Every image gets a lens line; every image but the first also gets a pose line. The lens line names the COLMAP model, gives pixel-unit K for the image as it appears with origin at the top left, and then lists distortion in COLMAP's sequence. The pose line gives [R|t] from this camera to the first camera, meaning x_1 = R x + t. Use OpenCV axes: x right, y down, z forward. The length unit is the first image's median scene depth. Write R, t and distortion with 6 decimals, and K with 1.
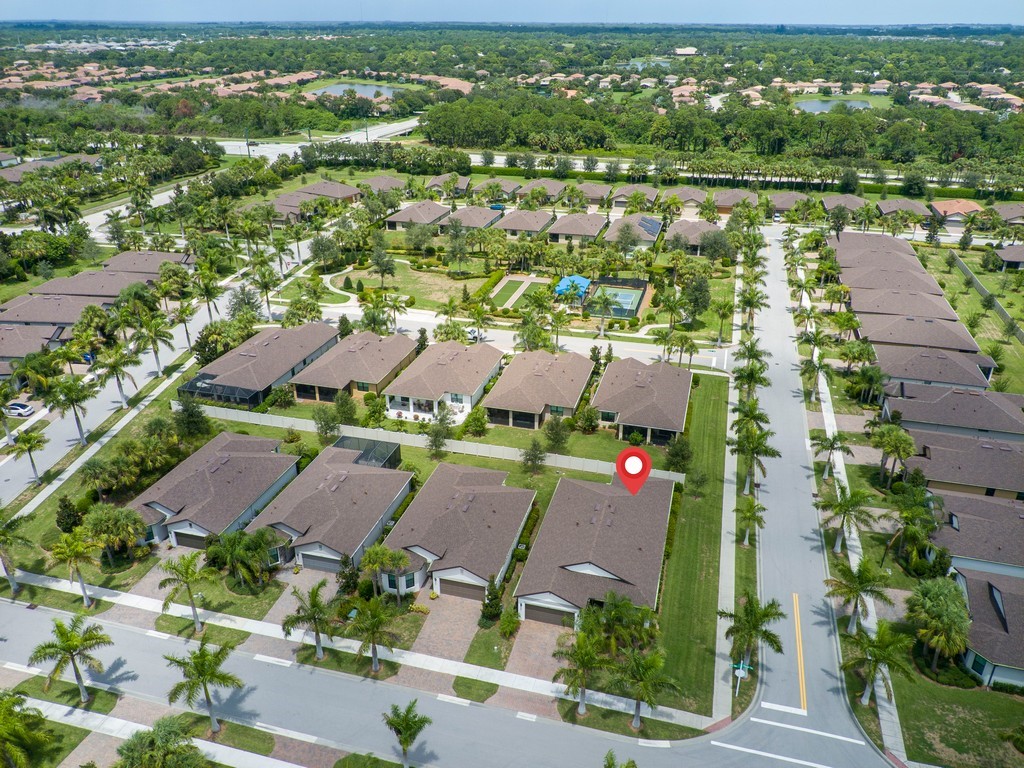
lens RADIAL K [[773.1, 0, 512.0], [0, 773.1, 384.0], [0, 0, 1]] dist [0.073534, -0.122820]
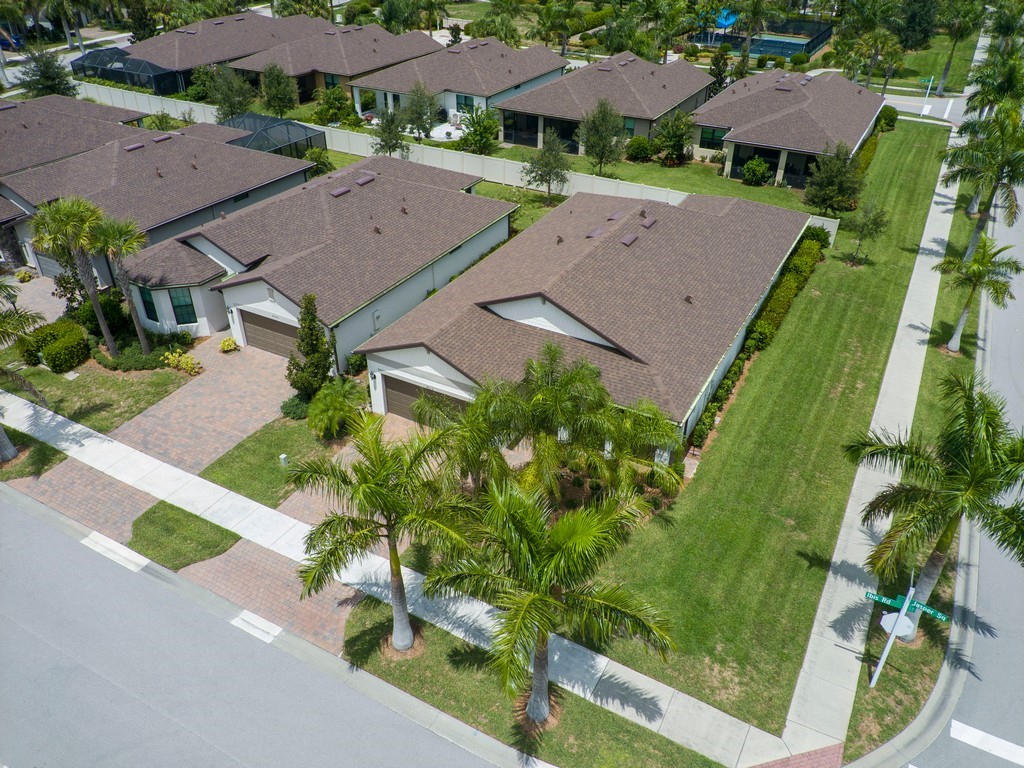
lens RADIAL K [[773.1, 0, 512.0], [0, 773.1, 384.0], [0, 0, 1]] dist [0.073534, -0.122820]
pose [[0.973081, 0.131377, -0.189350, 0.159697], [-0.104258, 0.983670, 0.146713, 0.208188], [0.205533, -0.123022, 0.970887, 0.573411]]
